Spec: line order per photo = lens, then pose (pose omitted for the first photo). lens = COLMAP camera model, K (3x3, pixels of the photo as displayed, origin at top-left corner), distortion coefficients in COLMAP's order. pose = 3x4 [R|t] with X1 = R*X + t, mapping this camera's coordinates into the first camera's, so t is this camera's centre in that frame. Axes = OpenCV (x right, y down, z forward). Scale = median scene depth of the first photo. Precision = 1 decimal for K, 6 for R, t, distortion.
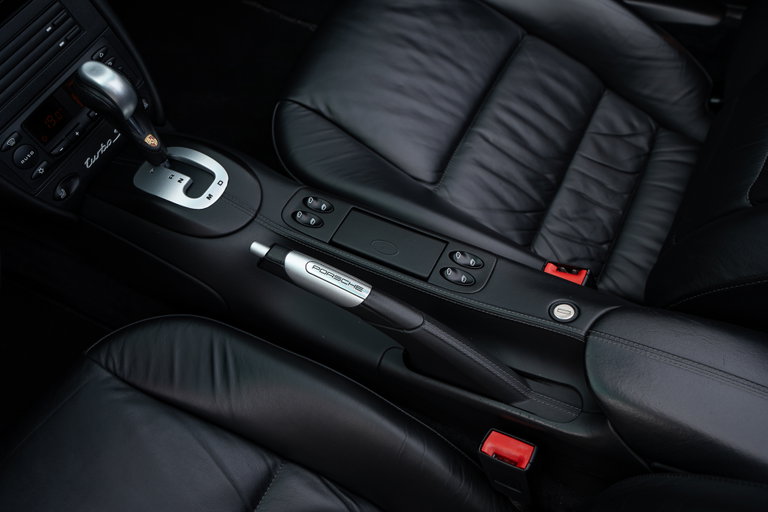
lens RADIAL K [[694.5, 0, 382.8], [0, 694.5, 253.9], [0, 0, 1]] dist [0.040085, 0.046584]
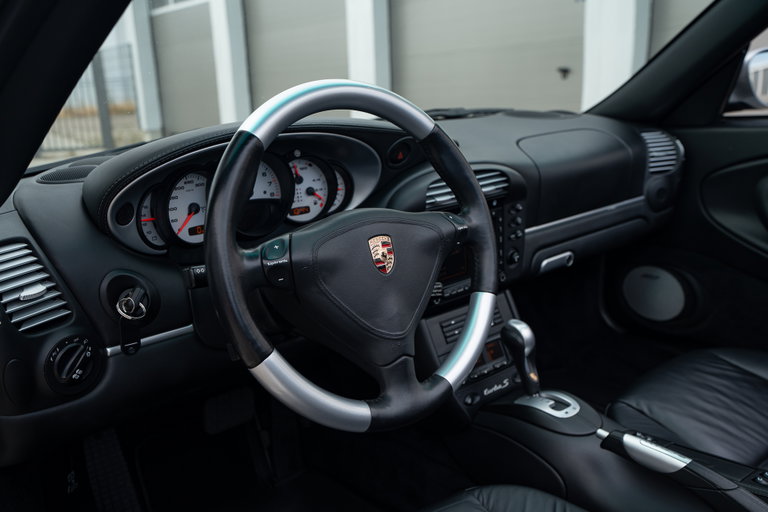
lens RADIAL K [[694.5, 0, 385.0], [0, 694.5, 256.7], [0, 0, 1]] dist [0.040085, 0.046584]
pose [[0.920986, 0.050927, -0.386254, -0.048998], [-0.305100, 0.710816, -0.633763, 0.721139], [0.242280, 0.701532, 0.670189, -0.303057]]
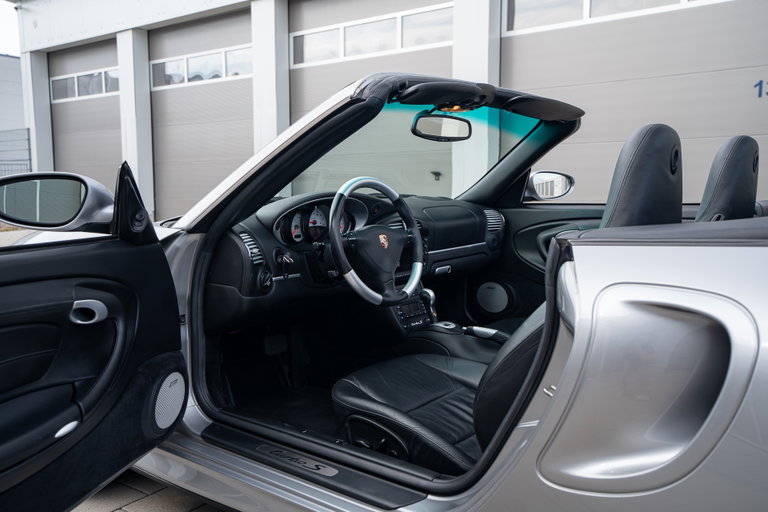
lens RADIAL K [[694.5, 0, 397.4], [0, 694.5, 254.8], [0, 0, 1]] dist [0.040085, 0.046584]
pose [[0.979041, 0.021076, -0.202568, 0.160959], [-0.172720, 0.612959, -0.771005, 2.226239], [0.107917, 0.789834, 0.603752, -1.237555]]
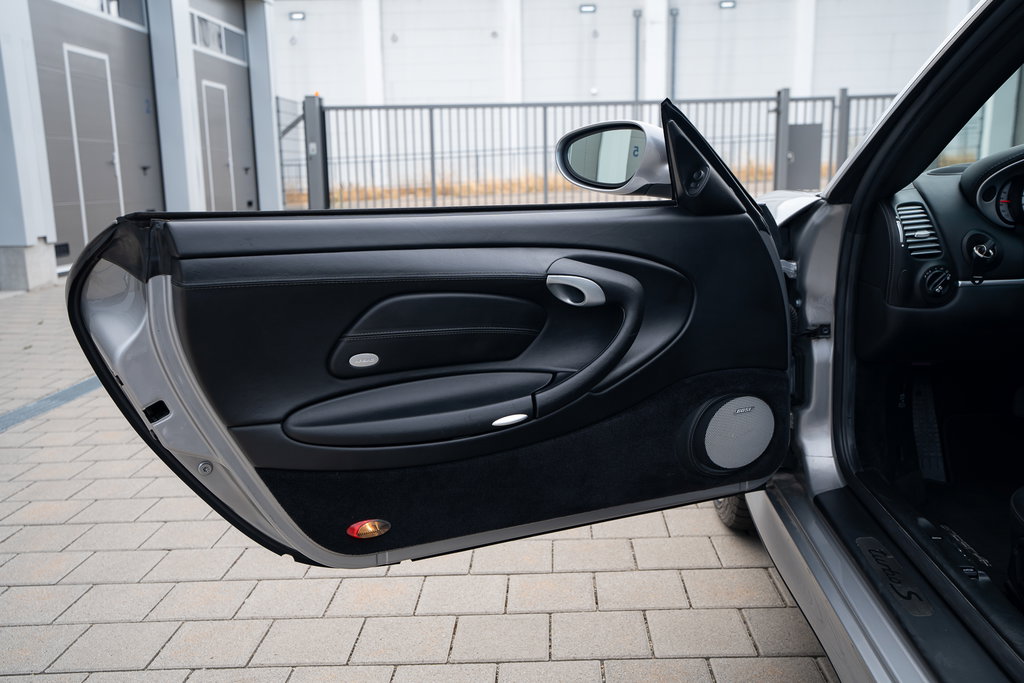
lens RADIAL K [[926.0, 0, 507.6], [0, 926.0, 338.2], [0, 0, 1]] dist [0.040085, 0.046584]
pose [[0.376990, 0.158686, -0.912523, 0.766992], [-0.772027, 0.598147, -0.214930, 1.635960], [0.511716, 0.785519, 0.348005, -0.777709]]
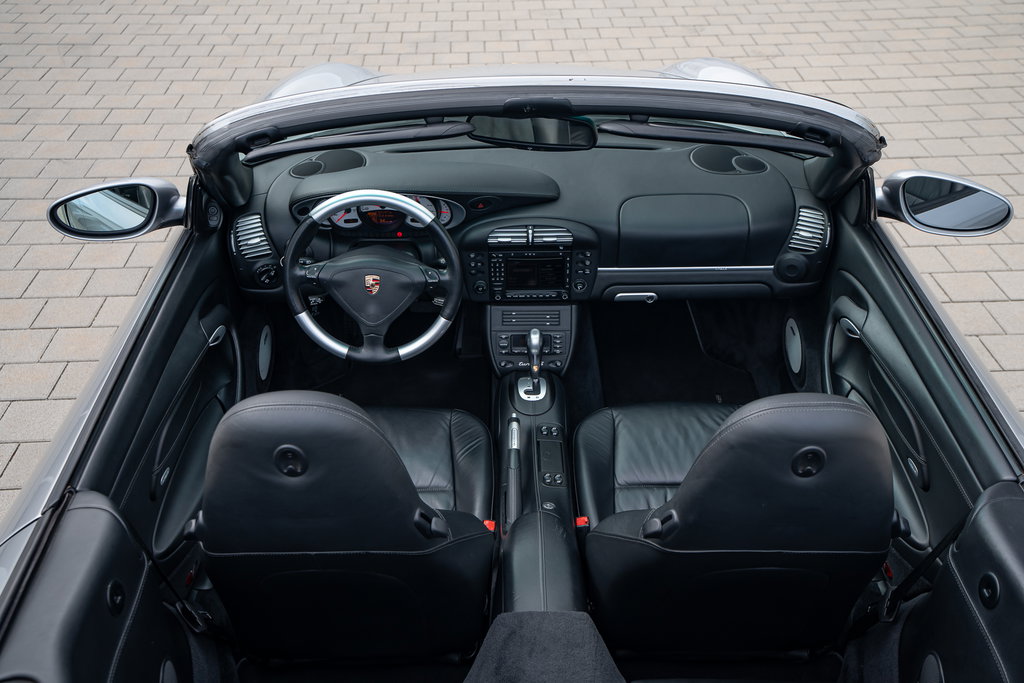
lens RADIAL K [[976.8, 0, 505.4], [0, 976.8, 346.8], [0, 0, 1]] dist [0.069479, 0.000000]
pose [[0.449339, 0.518458, -0.727527, 1.944893], [-0.762886, 0.646448, -0.010499, -0.096186], [0.464865, 0.559738, 0.685998, -1.319996]]
